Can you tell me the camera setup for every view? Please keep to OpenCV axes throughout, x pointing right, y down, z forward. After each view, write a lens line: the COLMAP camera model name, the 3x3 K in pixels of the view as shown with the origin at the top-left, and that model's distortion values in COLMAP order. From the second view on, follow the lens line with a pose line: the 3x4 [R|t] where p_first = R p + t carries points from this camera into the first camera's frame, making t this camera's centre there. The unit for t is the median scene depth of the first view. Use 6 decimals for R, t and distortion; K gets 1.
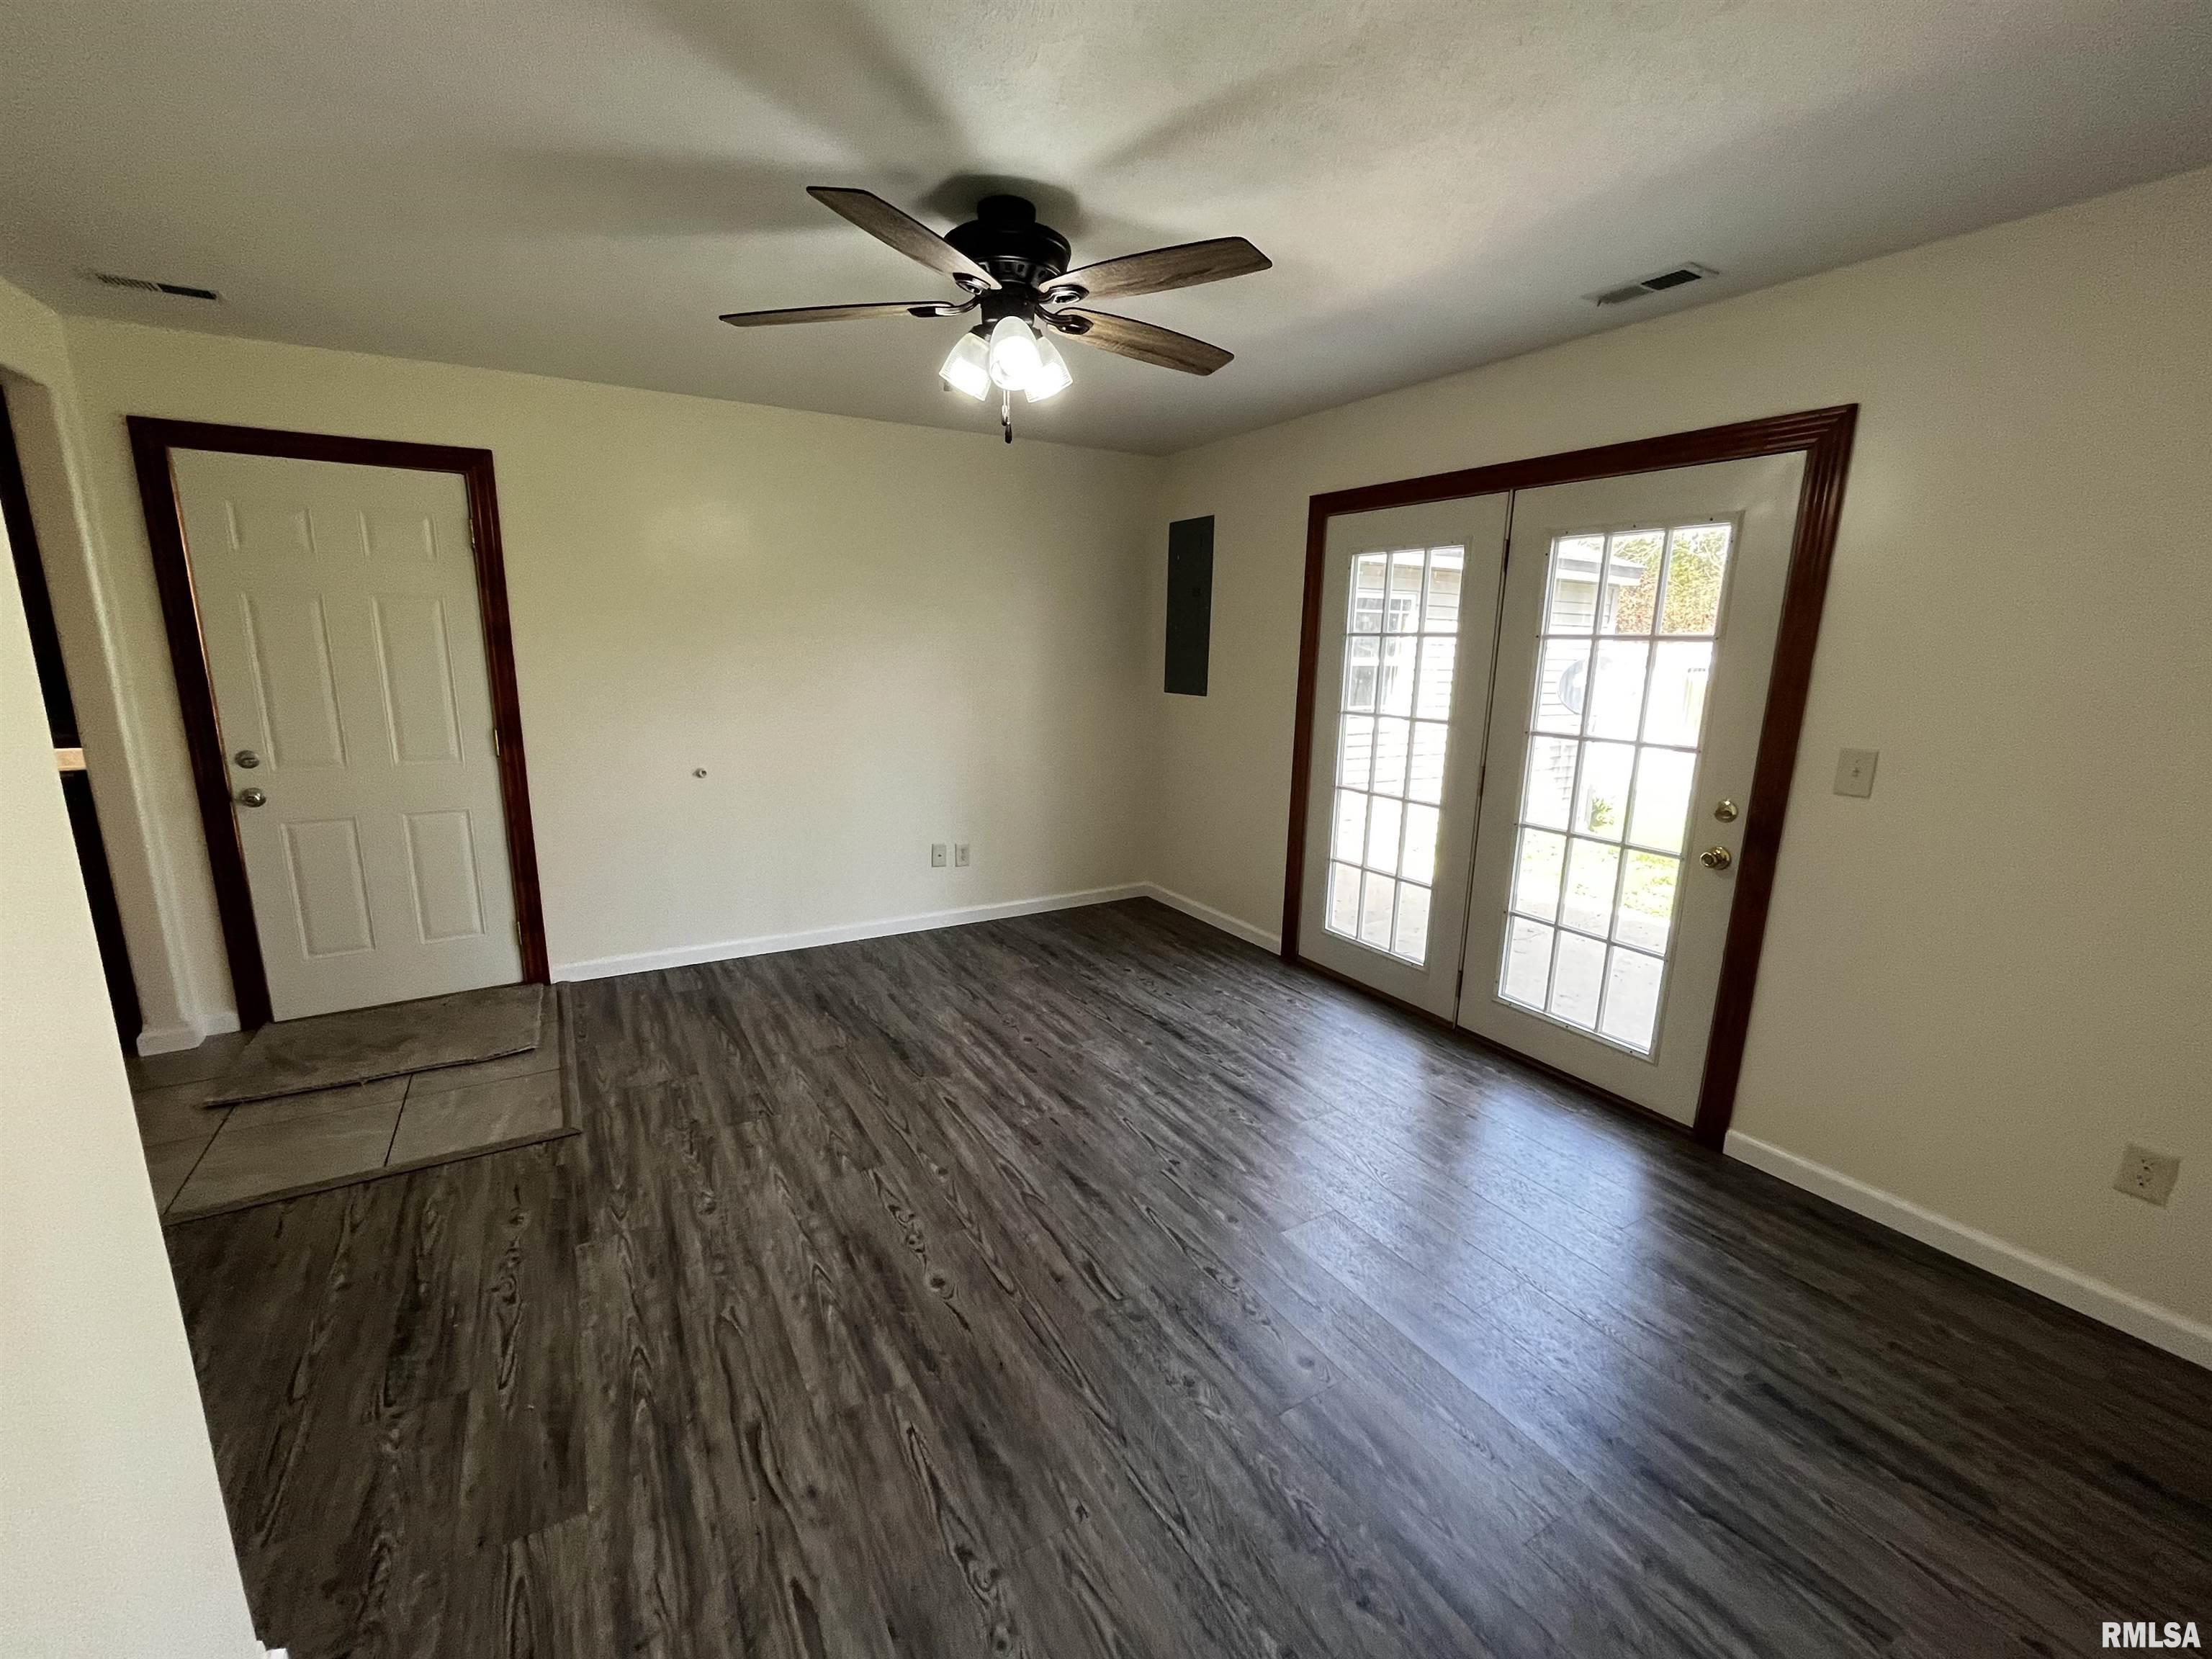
lens RADIAL K [[900.0, 0, 1090.8], [0, 900.0, 831.5], [0, 0, 1]] dist [-0.000520, 0.000668]
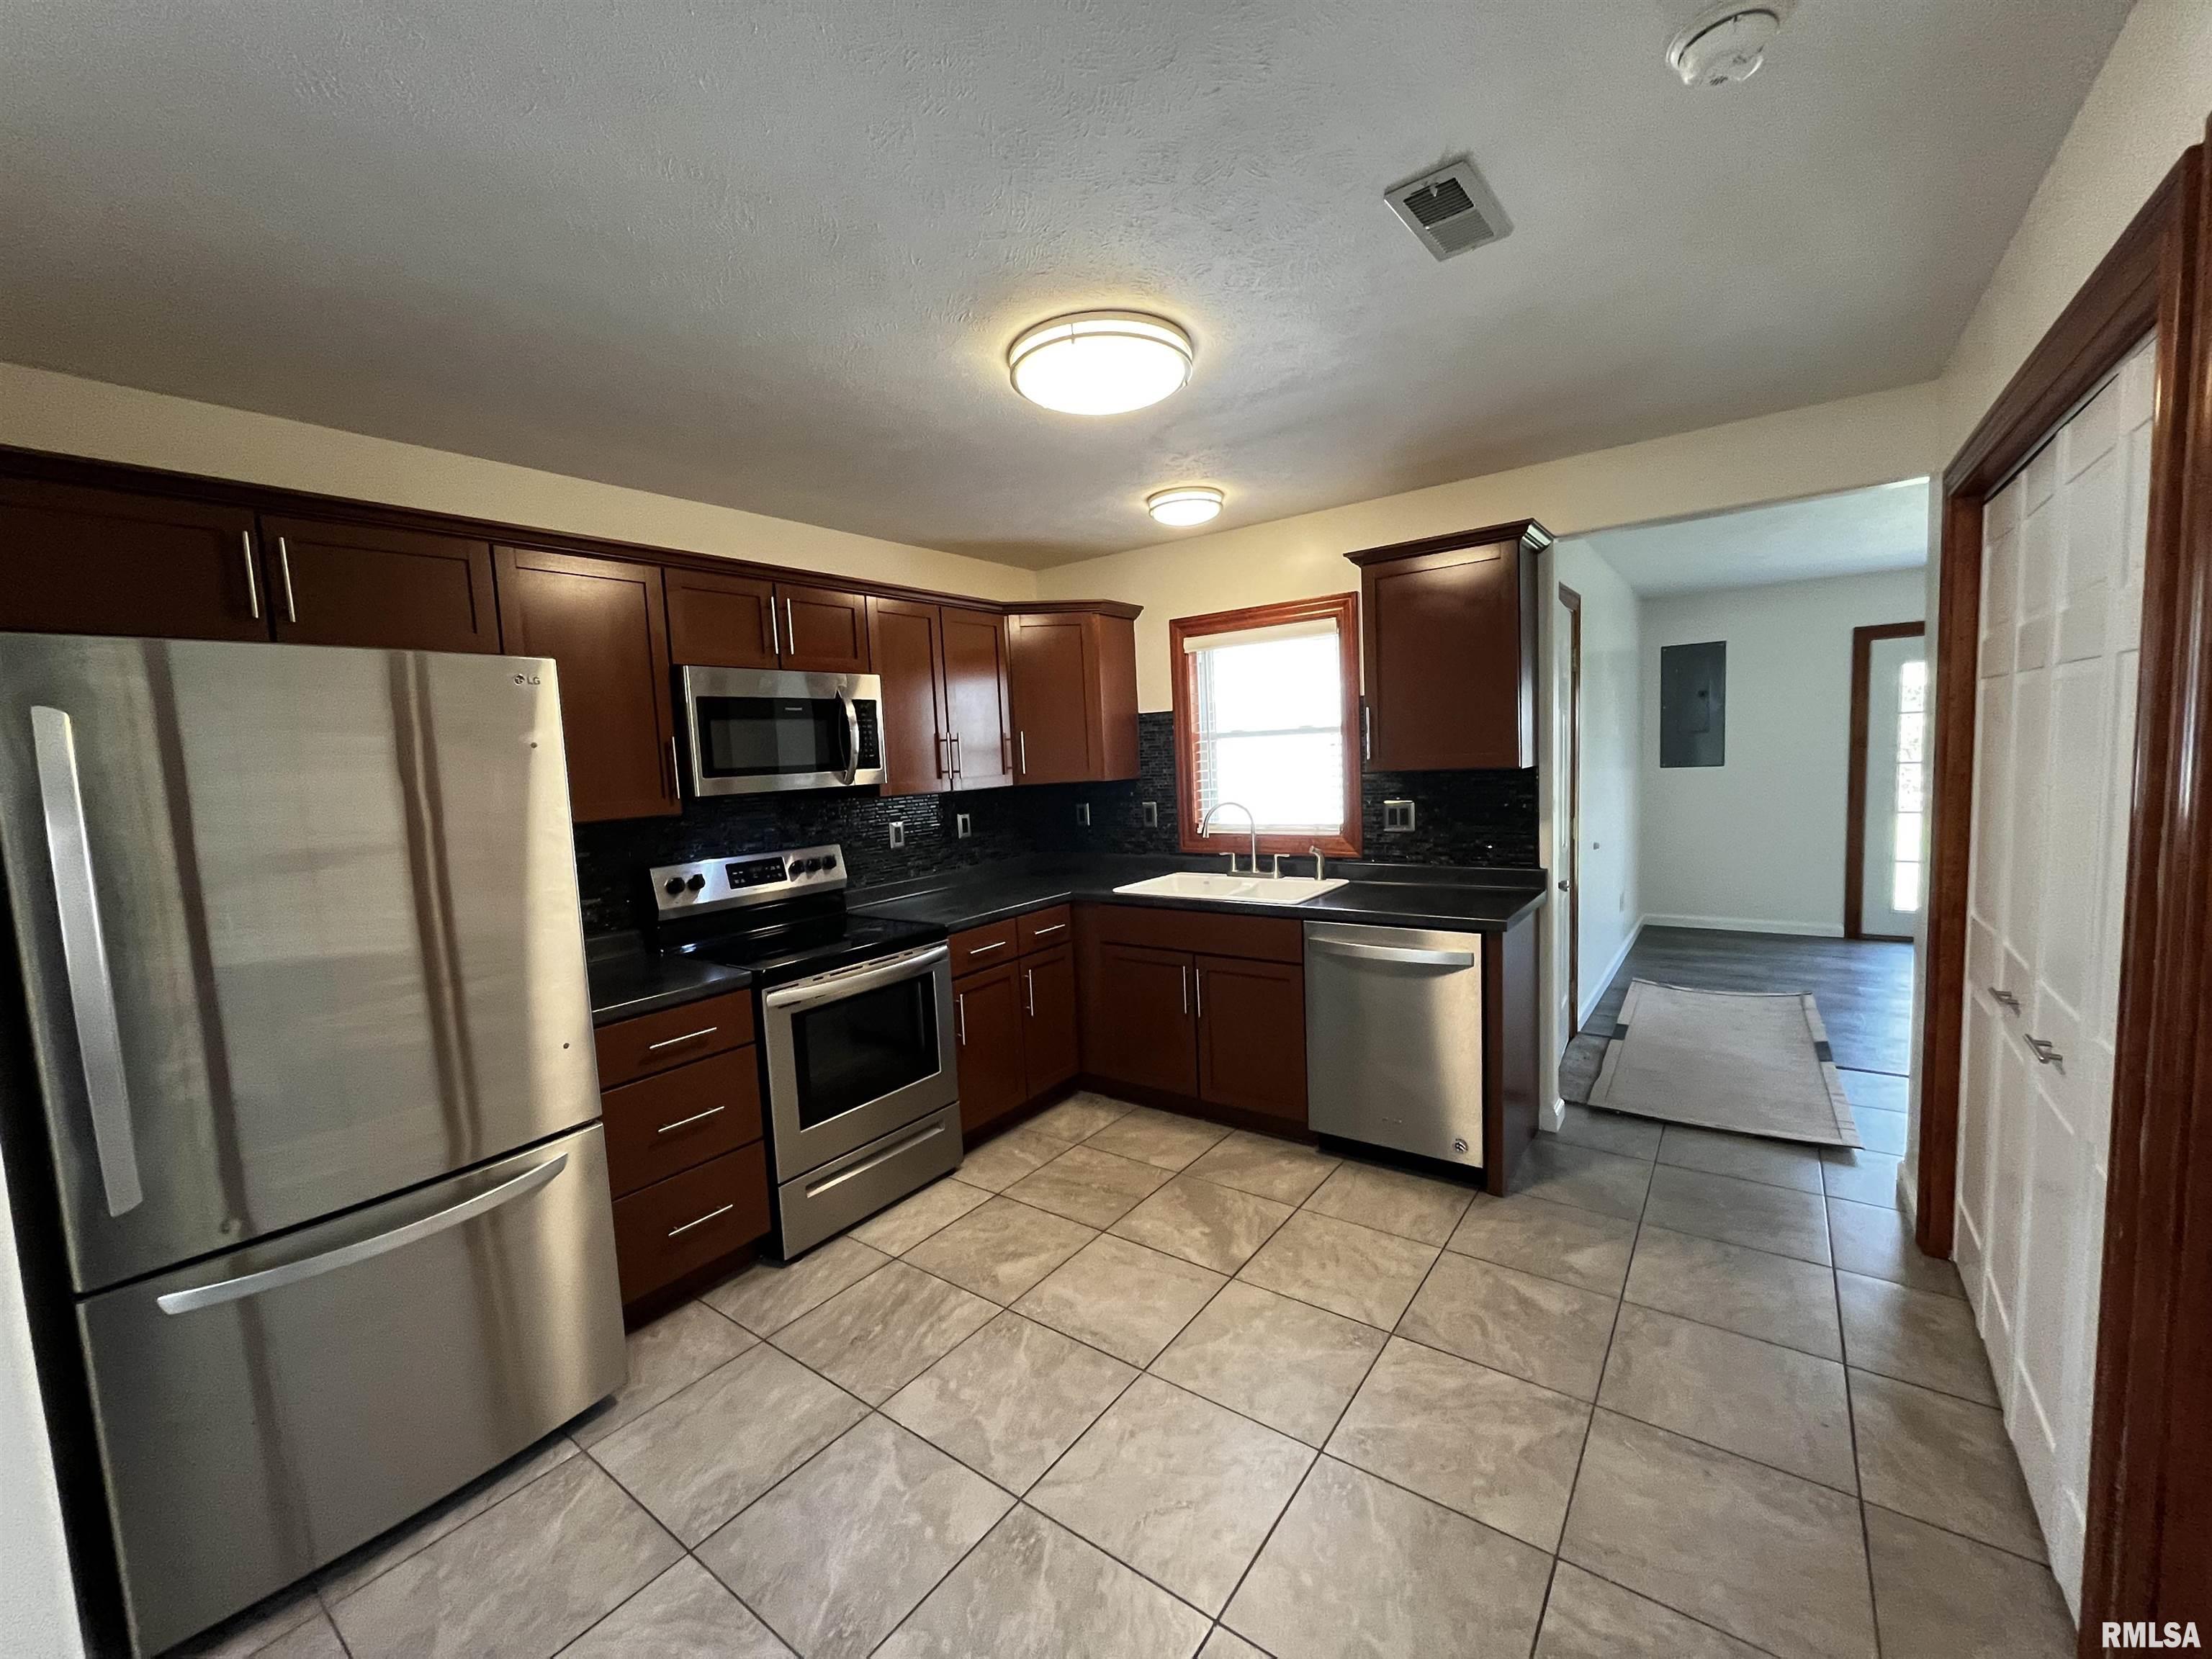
lens RADIAL K [[900.0, 0, 1095.5], [0, 900.0, 832.7], [0, 0, 1]] dist [-0.000520, 0.000668]
pose [[0.921364, -0.098332, 0.376058, -2.664067], [0.144253, 0.984883, -0.095900, -0.117871], [-0.360943, 0.142606, 0.921620, 0.181693]]
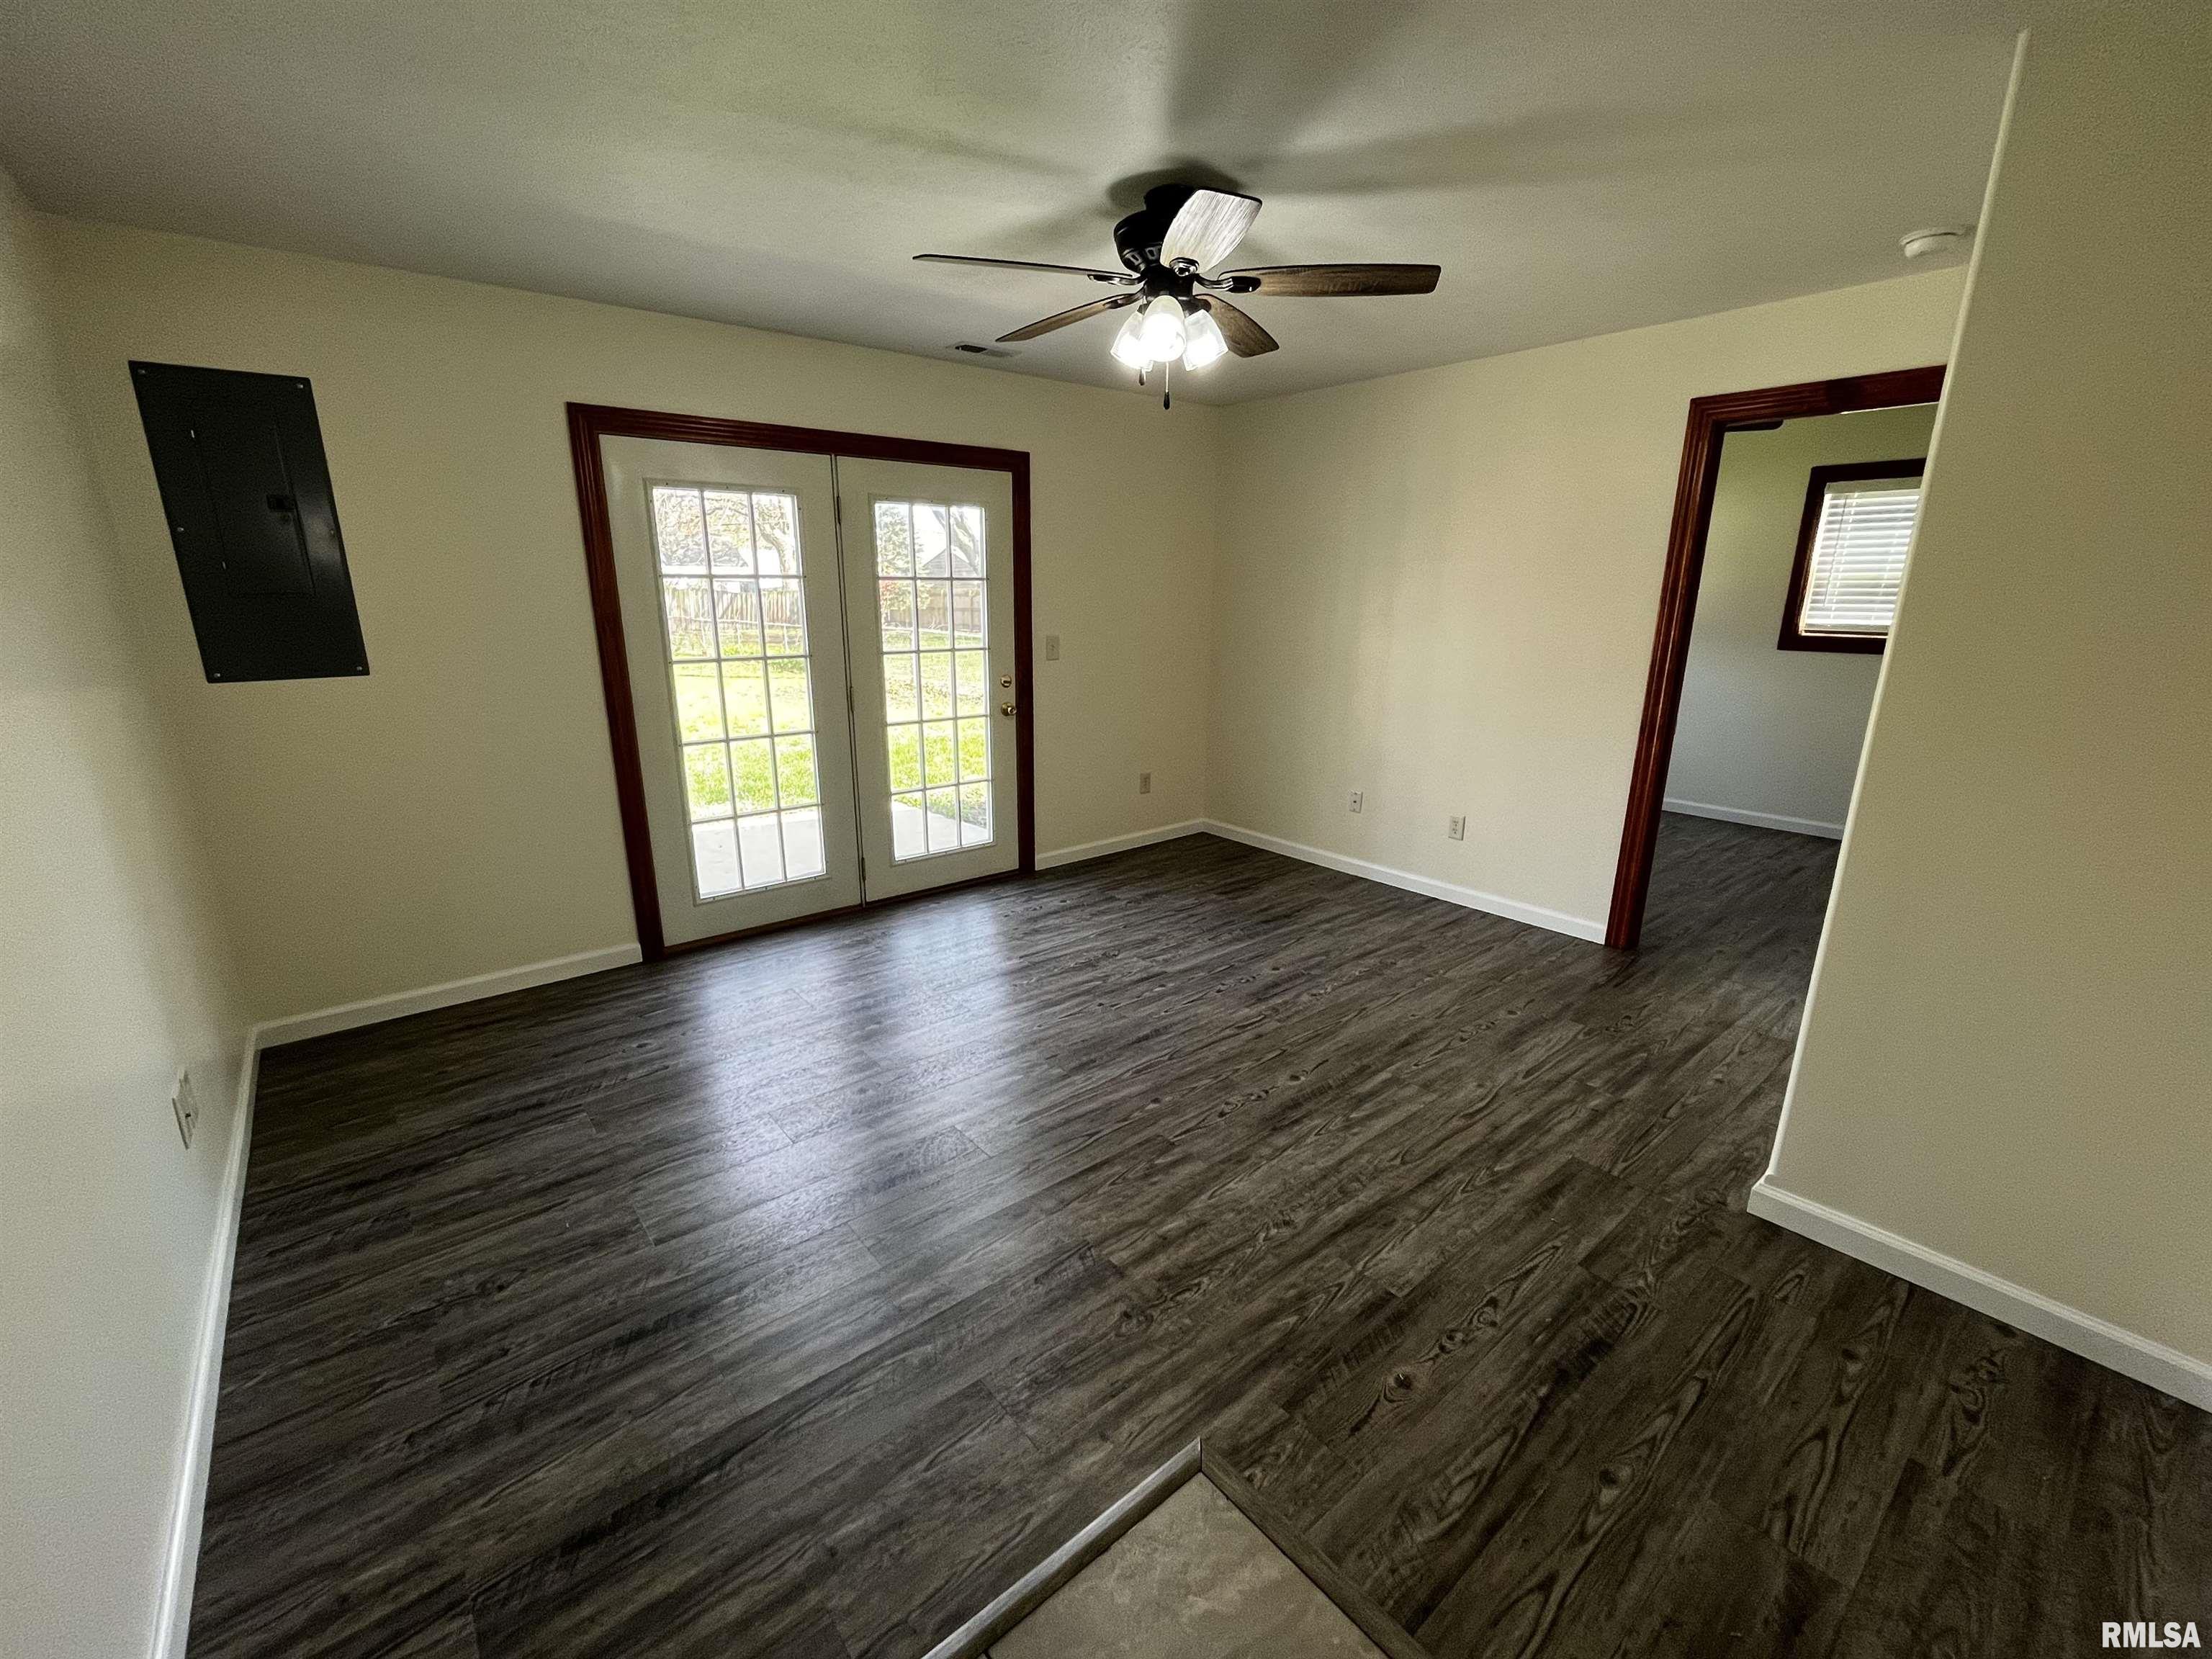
lens RADIAL K [[900.0, 0, 1091.5], [0, 900.0, 827.8], [0, 0, 1]] dist [-0.000520, 0.000668]
pose [[-0.135534, -0.272454, 0.952575, -1.187217], [0.207245, 0.932382, 0.296165, -0.273154], [-0.968855, 0.237557, -0.069905, 1.190720]]
